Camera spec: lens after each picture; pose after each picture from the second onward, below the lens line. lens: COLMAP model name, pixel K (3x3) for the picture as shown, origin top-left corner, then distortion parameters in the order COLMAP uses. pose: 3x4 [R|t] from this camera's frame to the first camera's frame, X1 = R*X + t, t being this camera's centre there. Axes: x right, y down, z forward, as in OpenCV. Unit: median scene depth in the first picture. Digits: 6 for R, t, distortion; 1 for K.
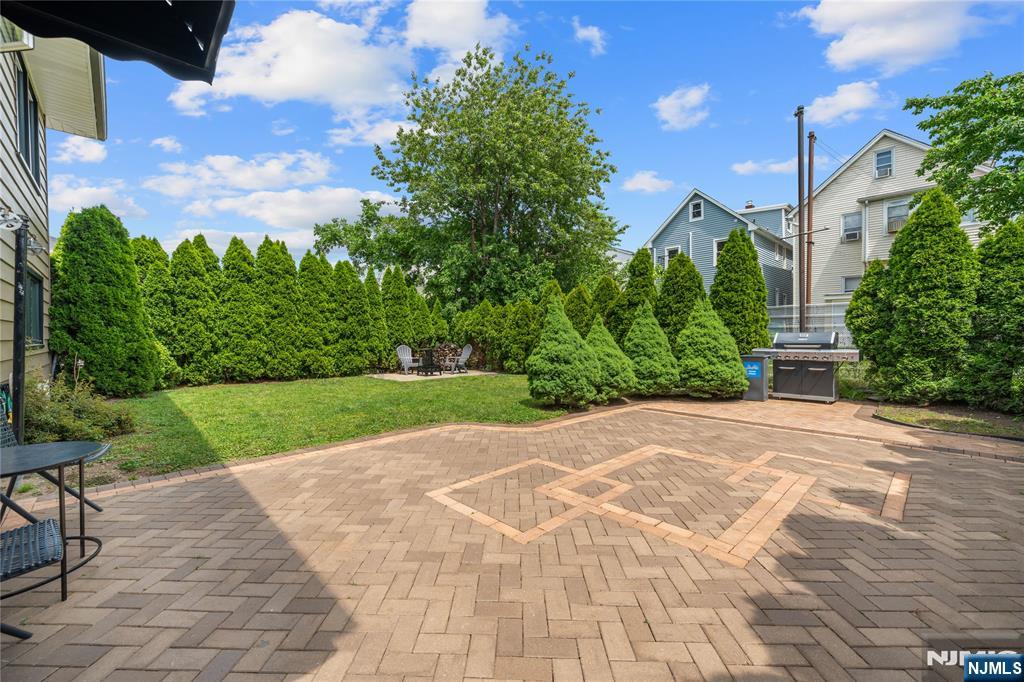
lens RADIAL K [[413.0, 0, 508.9], [0, 413.0, 340.2], [0, 0, 1]] dist [-0.000250, -0.000094]
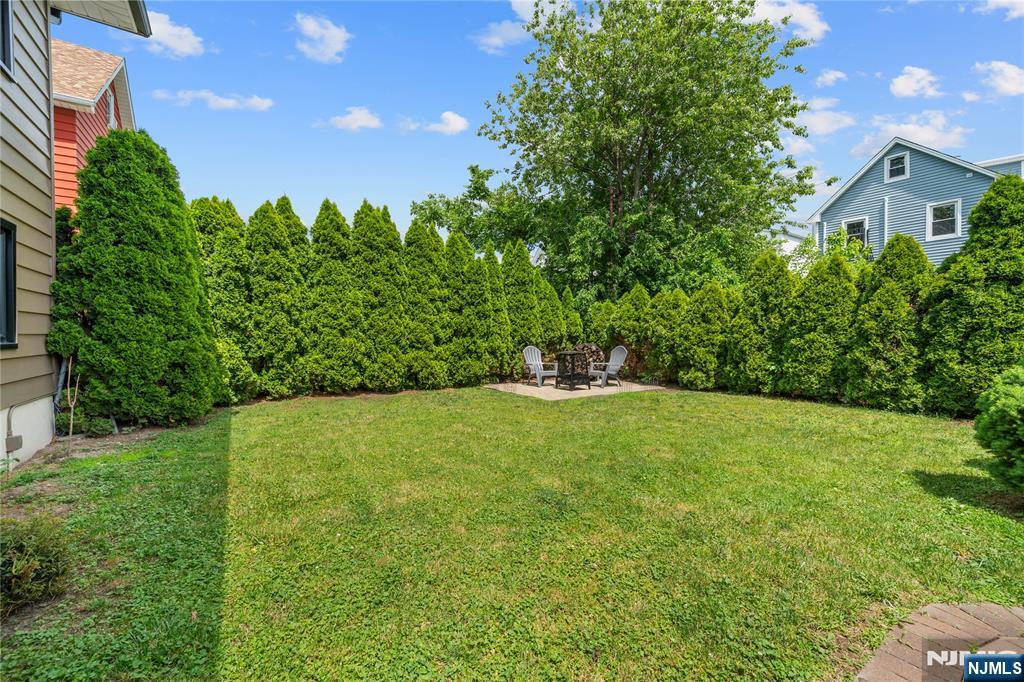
lens RADIAL K [[413.0, 0, 508.9], [0, 413.0, 340.2], [0, 0, 1]] dist [-0.000250, -0.000094]
pose [[0.985209, 0.010139, -0.171056, -0.202134], [-0.009524, 0.999945, 0.004416, -0.001540], [0.171091, -0.002721, 0.985251, 0.310199]]
